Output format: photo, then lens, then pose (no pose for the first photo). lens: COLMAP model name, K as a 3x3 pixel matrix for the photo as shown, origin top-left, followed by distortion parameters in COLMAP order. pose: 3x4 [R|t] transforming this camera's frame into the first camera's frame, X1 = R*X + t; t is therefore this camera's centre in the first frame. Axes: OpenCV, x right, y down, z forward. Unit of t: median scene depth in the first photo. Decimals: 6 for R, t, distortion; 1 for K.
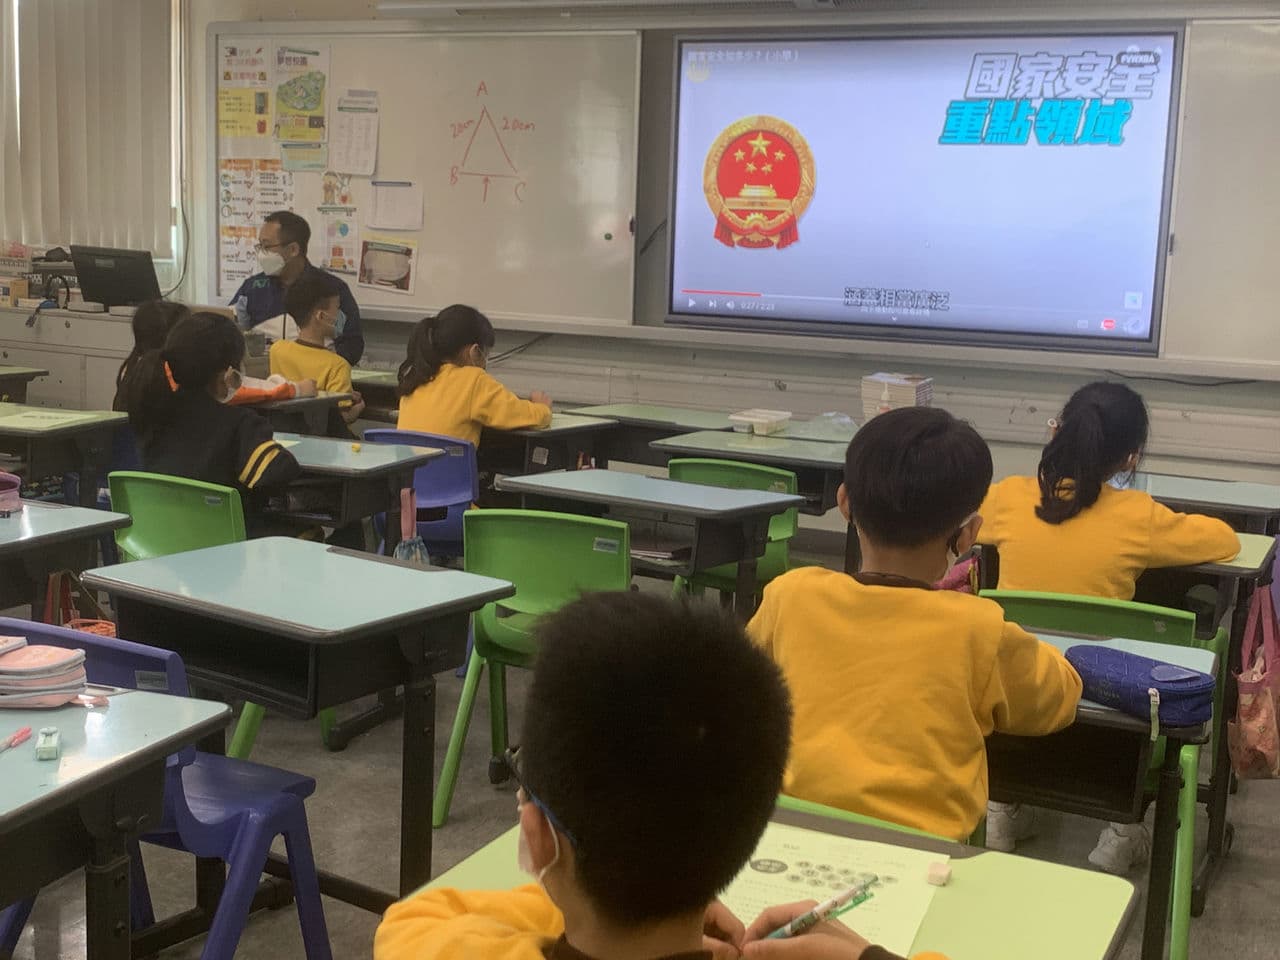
lens RADIAL K [[1656.0, 0, 630.0], [0, 1656.0, 482.6], [0, 0, 1]] dist [0.225481, -0.794433]
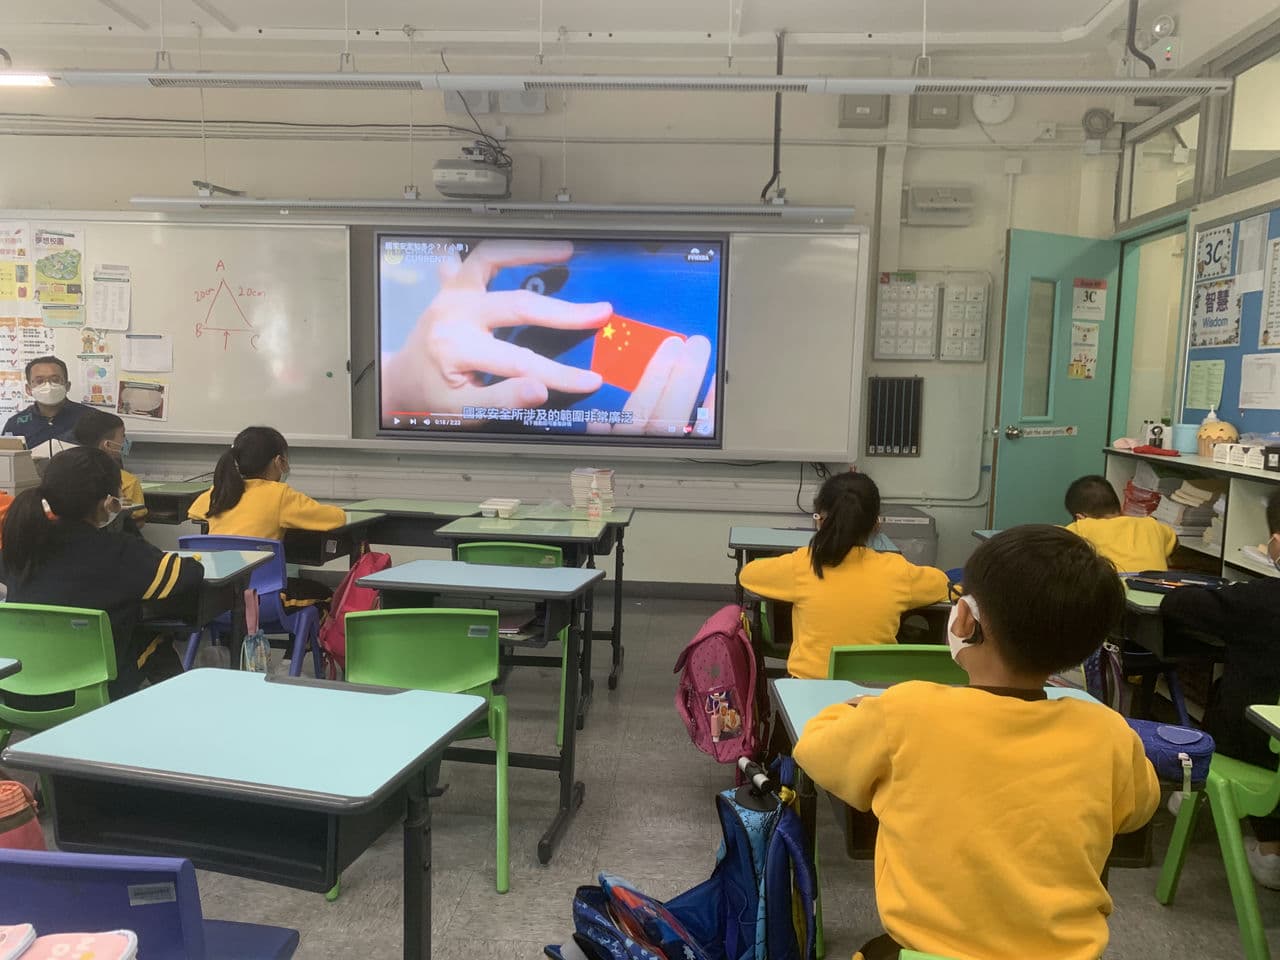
lens RADIAL K [[992.6, 0, 647.5], [0, 992.6, 491.1], [0, 0, 1]] dist [0.009748, 0.001946]
pose [[0.925474, -0.055872, 0.374668, -0.076672], [0.067673, 0.997538, -0.018405, -0.019083], [-0.372717, 0.042388, 0.926976, 0.145927]]
